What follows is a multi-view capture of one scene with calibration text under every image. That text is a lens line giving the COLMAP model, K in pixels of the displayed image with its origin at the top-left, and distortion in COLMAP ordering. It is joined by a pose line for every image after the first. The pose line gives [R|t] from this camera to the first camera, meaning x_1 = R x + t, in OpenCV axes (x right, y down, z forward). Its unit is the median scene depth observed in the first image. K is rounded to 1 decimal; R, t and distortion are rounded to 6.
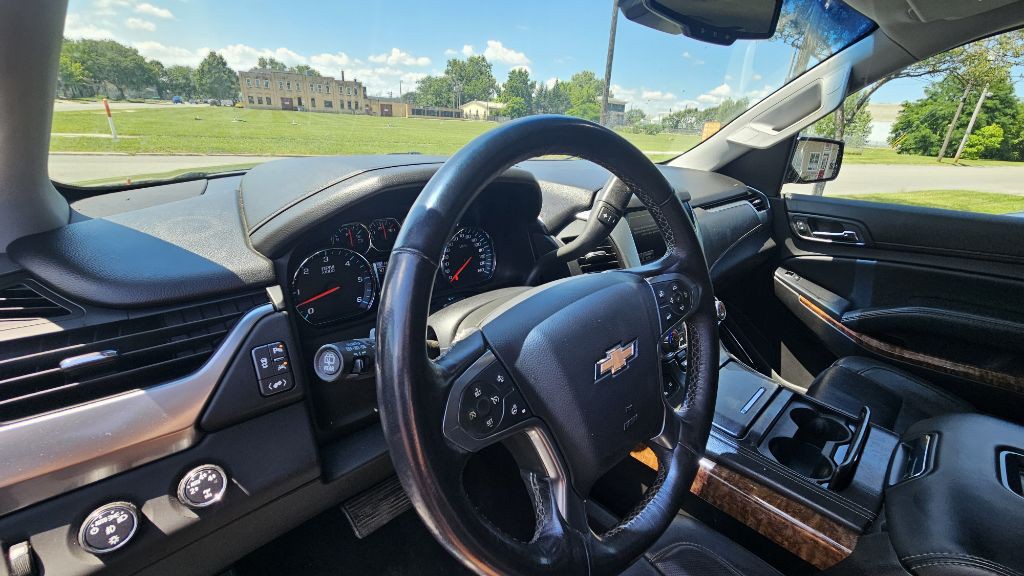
lens RADIAL K [[430.0, 0, 512.4], [0, 430.0, 296.3], [0, 0, 1]] dist [-0.003473, 0.000027]
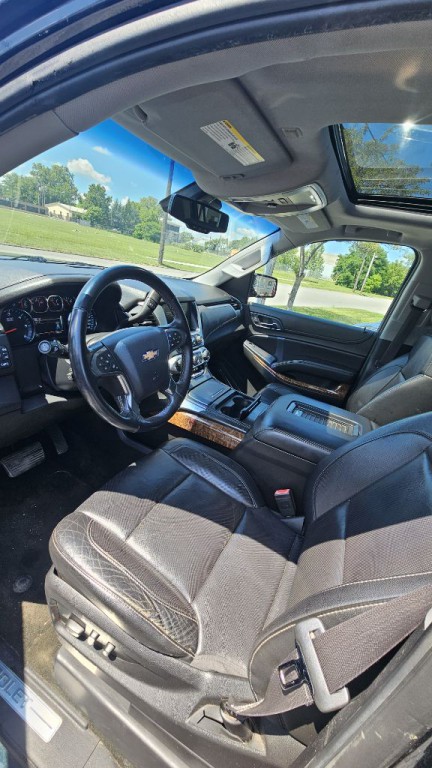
lens RADIAL K [[317.1, 0, 213.4], [0, 317.1, 379.0], [0, 0, 1]] dist [-0.001681, -0.000089]
pose [[0.933293, 0.001414, 0.359112, -0.032651], [-0.015454, 0.999224, 0.036227, 0.061609], [-0.358782, -0.039360, 0.932591, -0.304398]]
